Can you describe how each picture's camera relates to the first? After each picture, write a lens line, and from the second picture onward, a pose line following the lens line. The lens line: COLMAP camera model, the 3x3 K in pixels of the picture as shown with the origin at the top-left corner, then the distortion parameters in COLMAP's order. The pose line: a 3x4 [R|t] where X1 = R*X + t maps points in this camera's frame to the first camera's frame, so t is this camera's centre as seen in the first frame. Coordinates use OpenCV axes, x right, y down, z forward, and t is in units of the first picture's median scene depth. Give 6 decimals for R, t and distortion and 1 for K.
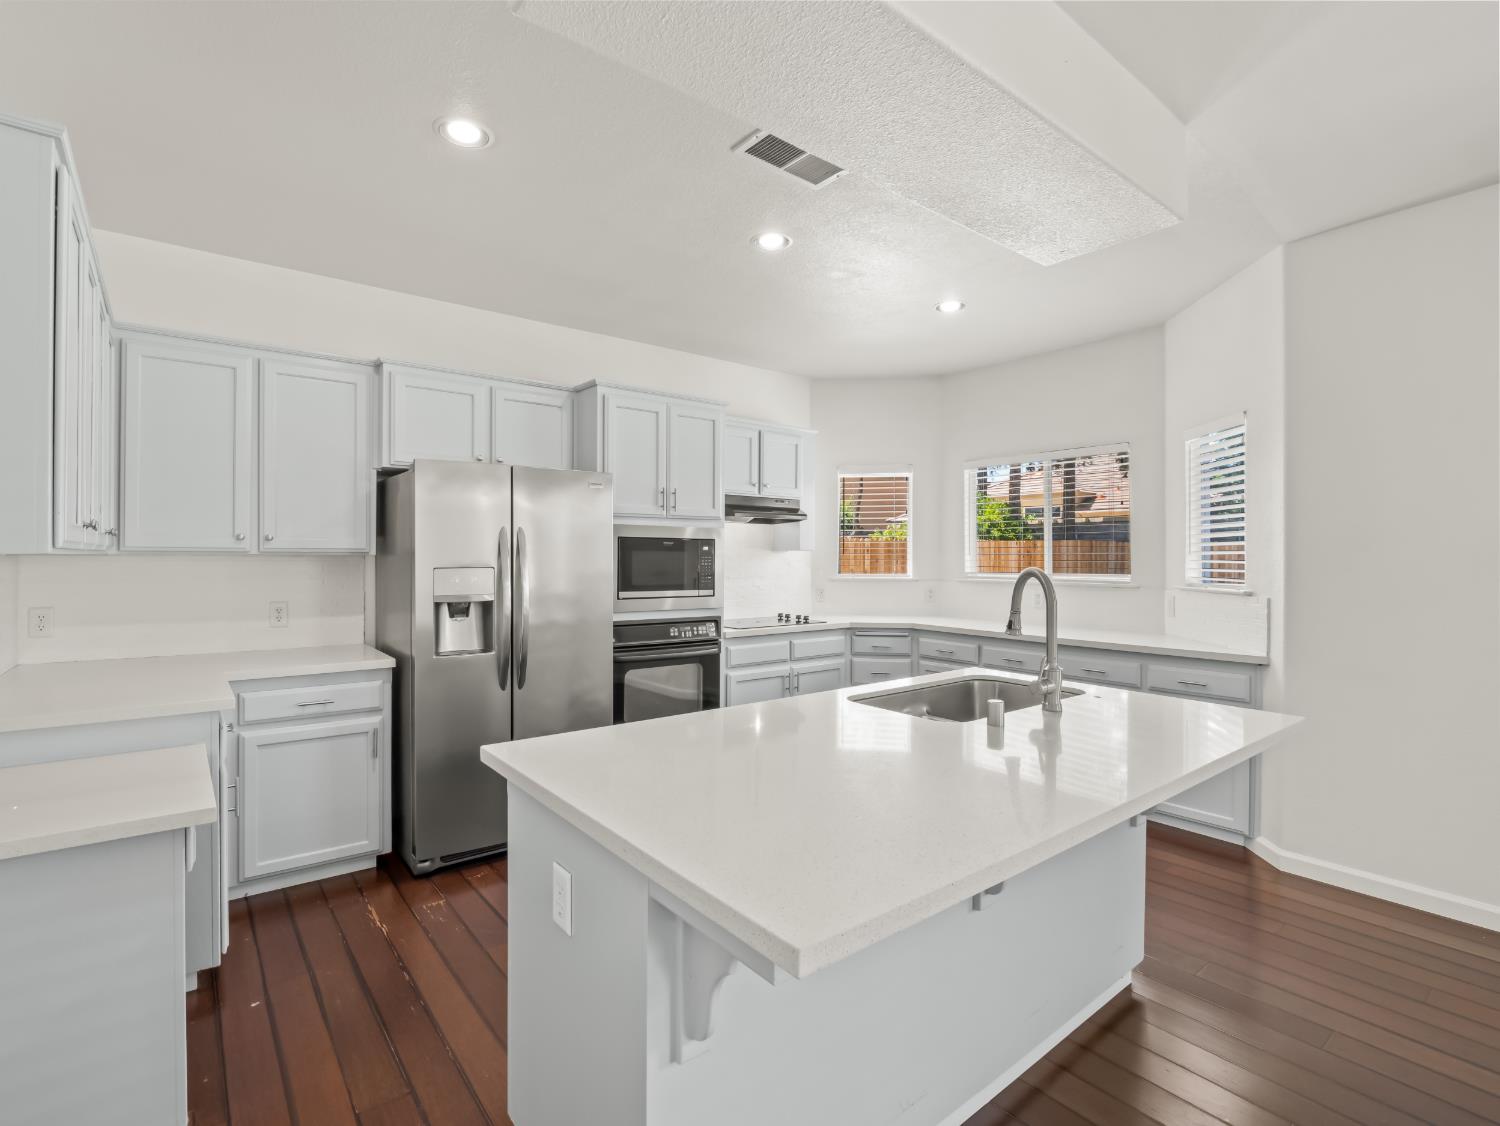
lens RADIAL K [[723.9, 0, 747.9], [0, 723.9, 553.5], [0, 0, 1]] dist [-0.015367, -0.002003]
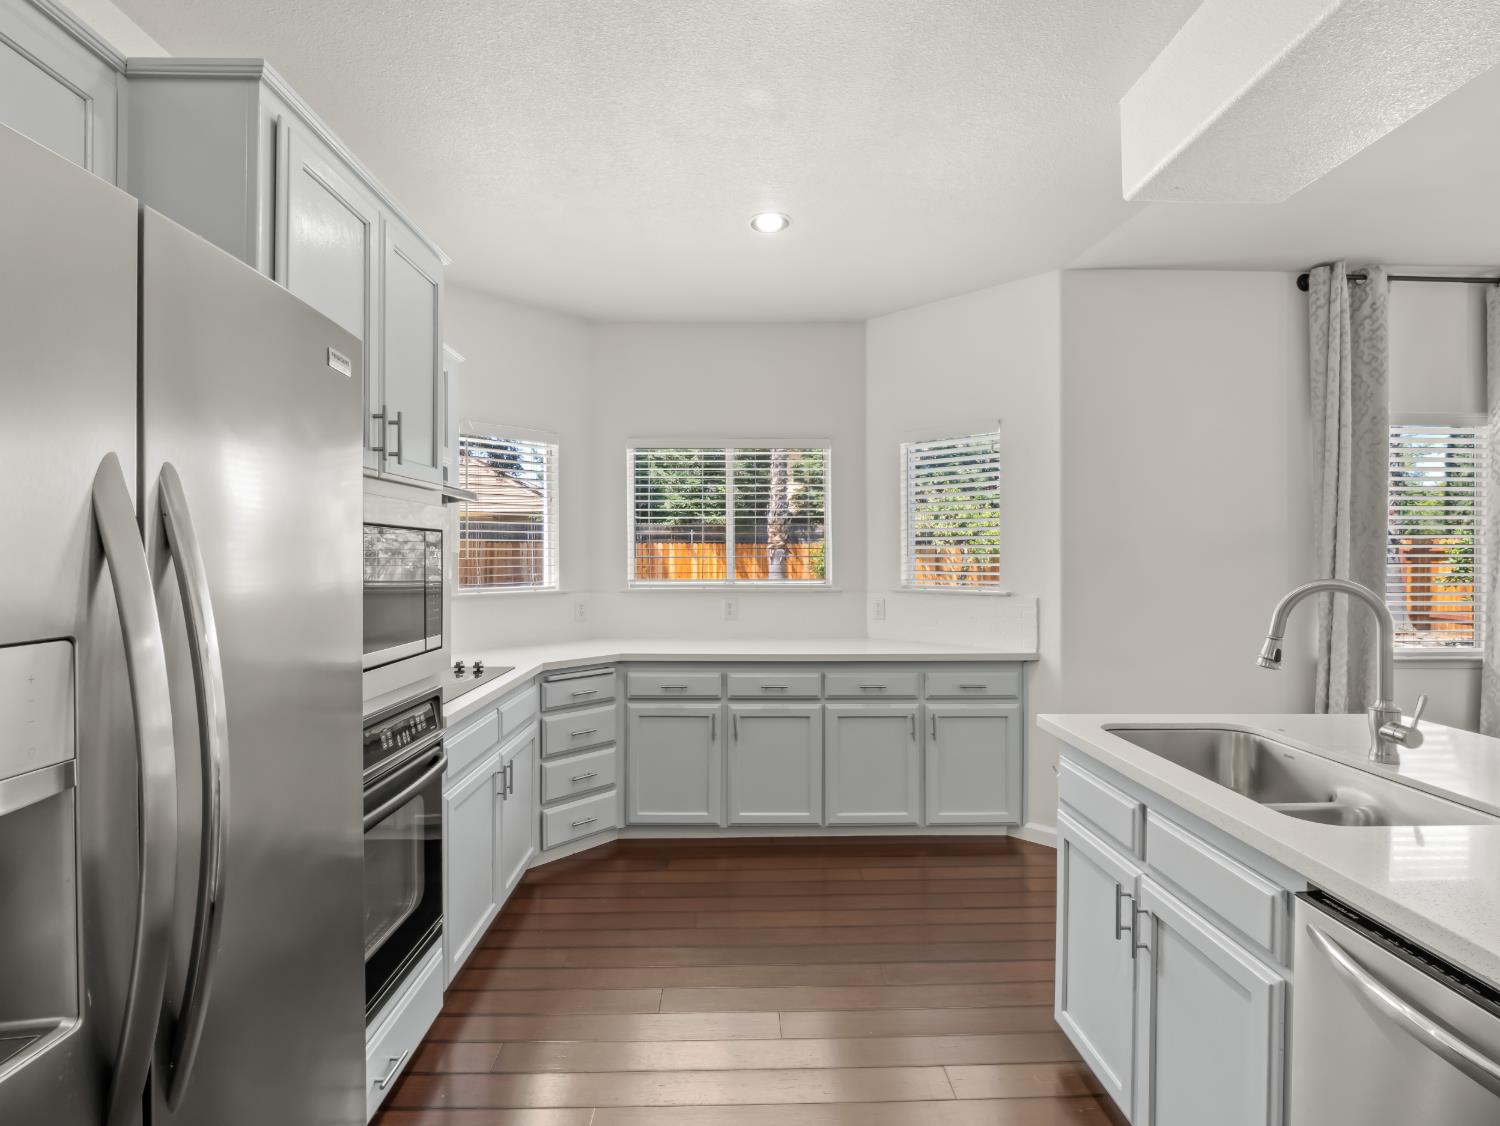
lens RADIAL K [[723.9, 0, 747.9], [0, 723.9, 553.5], [0, 0, 1]] dist [-0.015367, -0.002003]
pose [[0.608672, 0.001584, 0.793420, -0.308333], [0.000516, 0.999997, -0.002392, -0.001196], [-0.793422, 0.001866, 0.608670, 0.543321]]
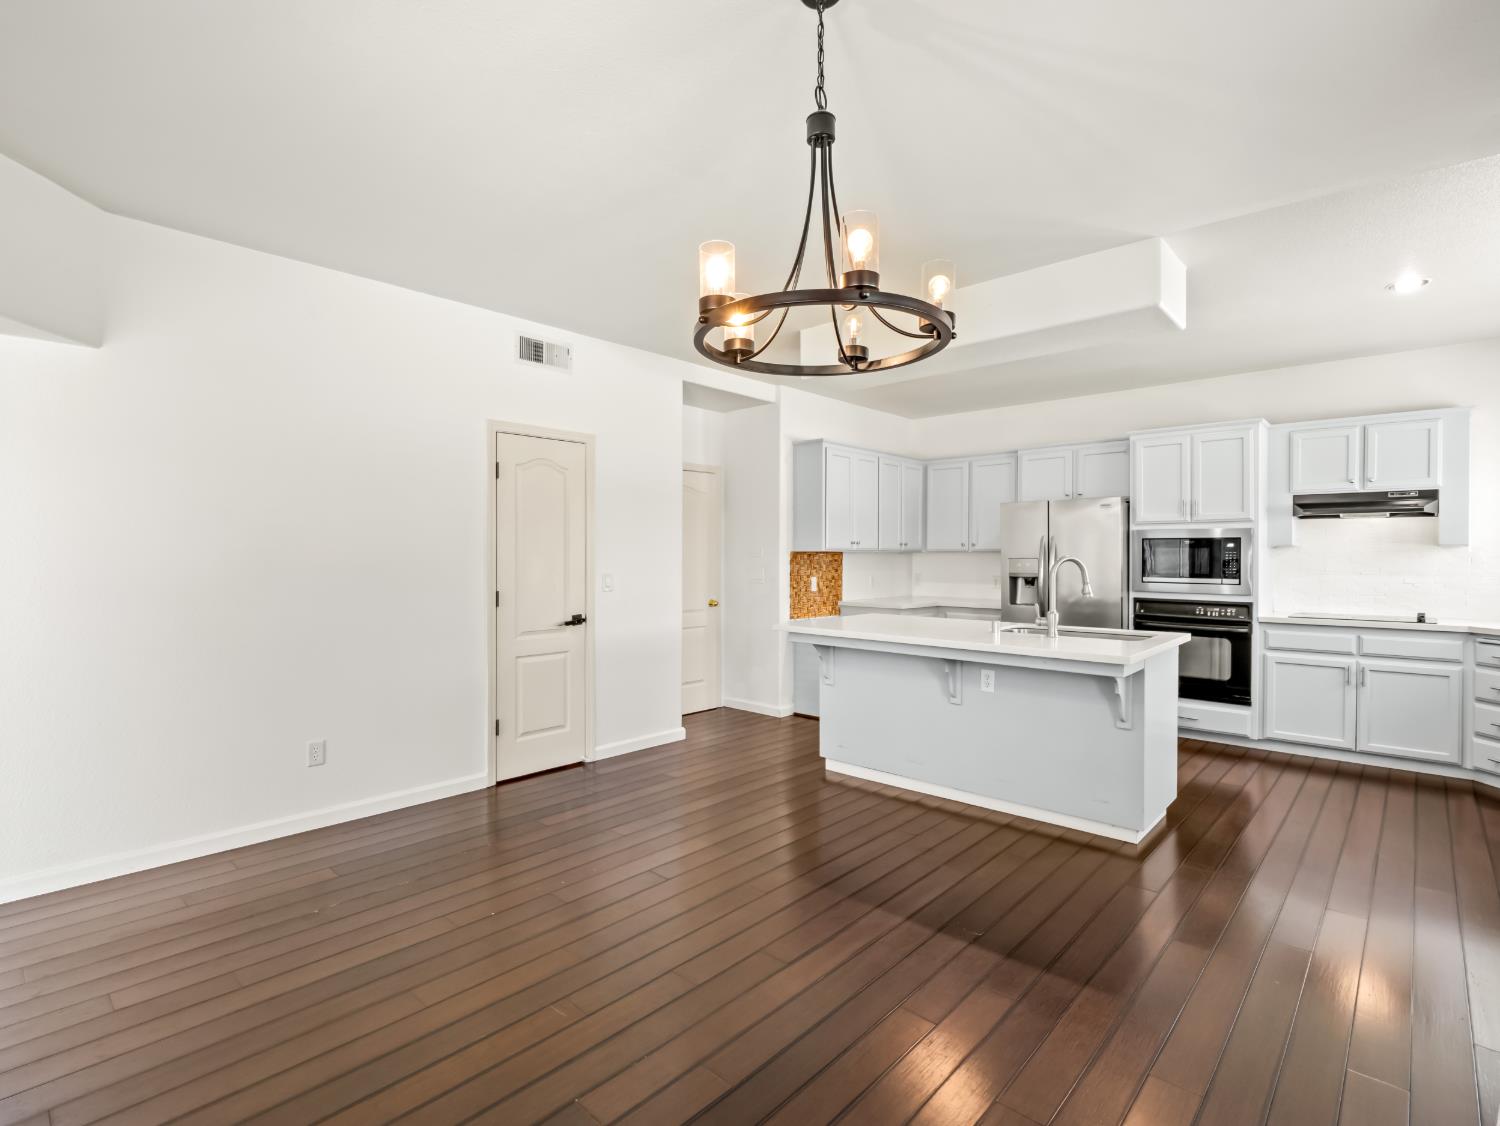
lens RADIAL K [[723.9, 0, 747.9], [0, 723.9, 553.5], [0, 0, 1]] dist [-0.015367, -0.002003]
pose [[0.148988, -0.006385, -0.988818, 1.017096], [0.000489, 0.999980, -0.006384, 0.014331], [0.988839, 0.000468, 0.148988, 0.014314]]
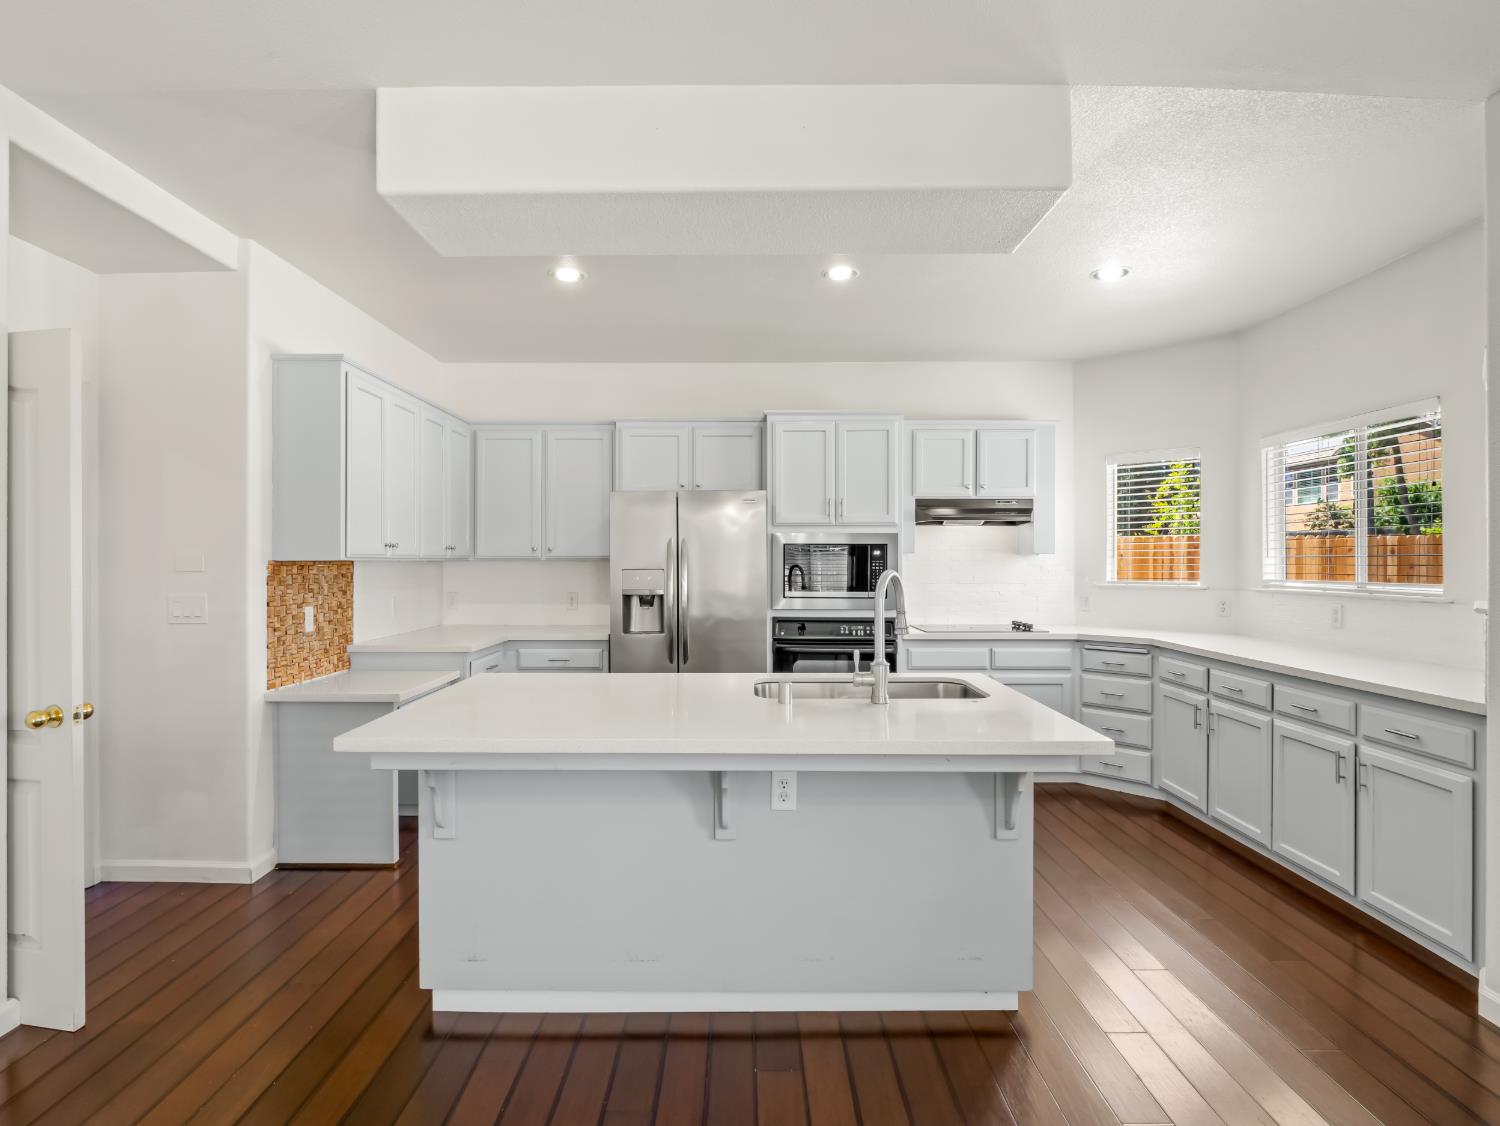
lens RADIAL K [[772.4, 0, 736.5], [0, 772.4, 555.2], [0, 0, 1]] dist [-0.001155, -0.000477]
pose [[0.774845, -0.008463, -0.632095, 0.495102], [0.005033, 0.999961, -0.007218, 0.003586], [0.632131, 0.002412, 0.774858, -0.004672]]
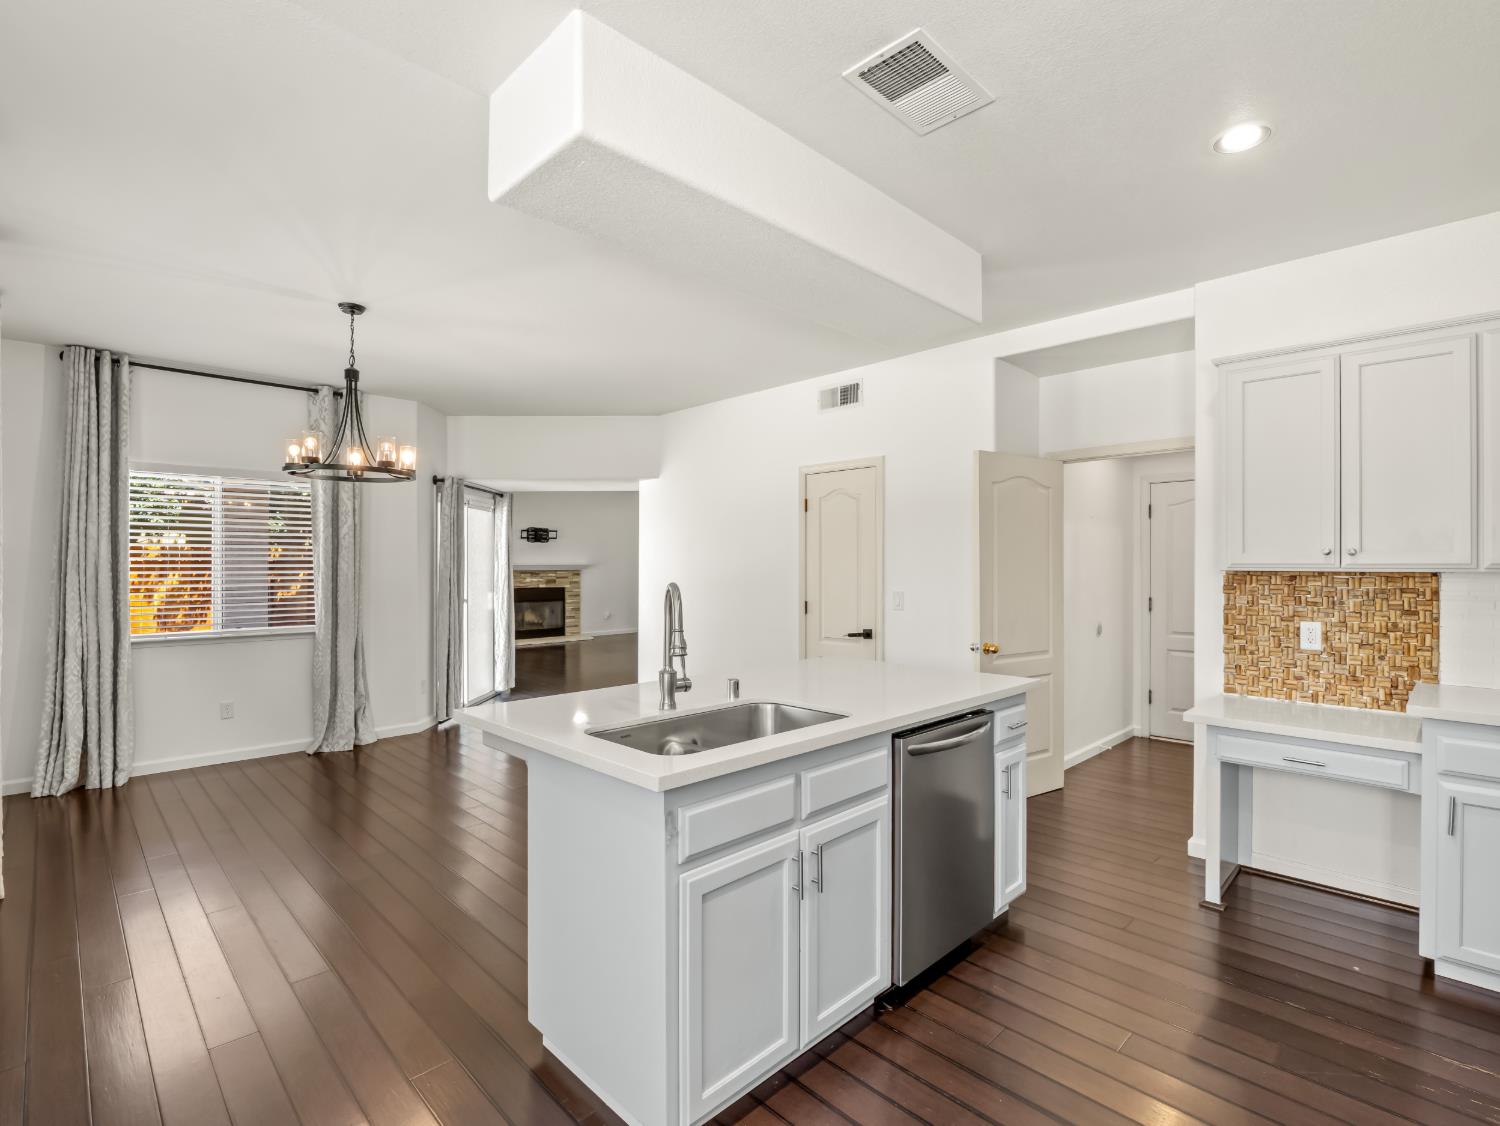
lens RADIAL K [[723.9, 0, 747.9], [0, 723.9, 553.5], [0, 0, 1]] dist [-0.015367, -0.002003]
pose [[-0.994980, -0.002379, -0.100041, 0.207273], [-0.001163, 0.999925, -0.012207, -0.007417], [0.100062, -0.012030, -0.994908, 1.062555]]
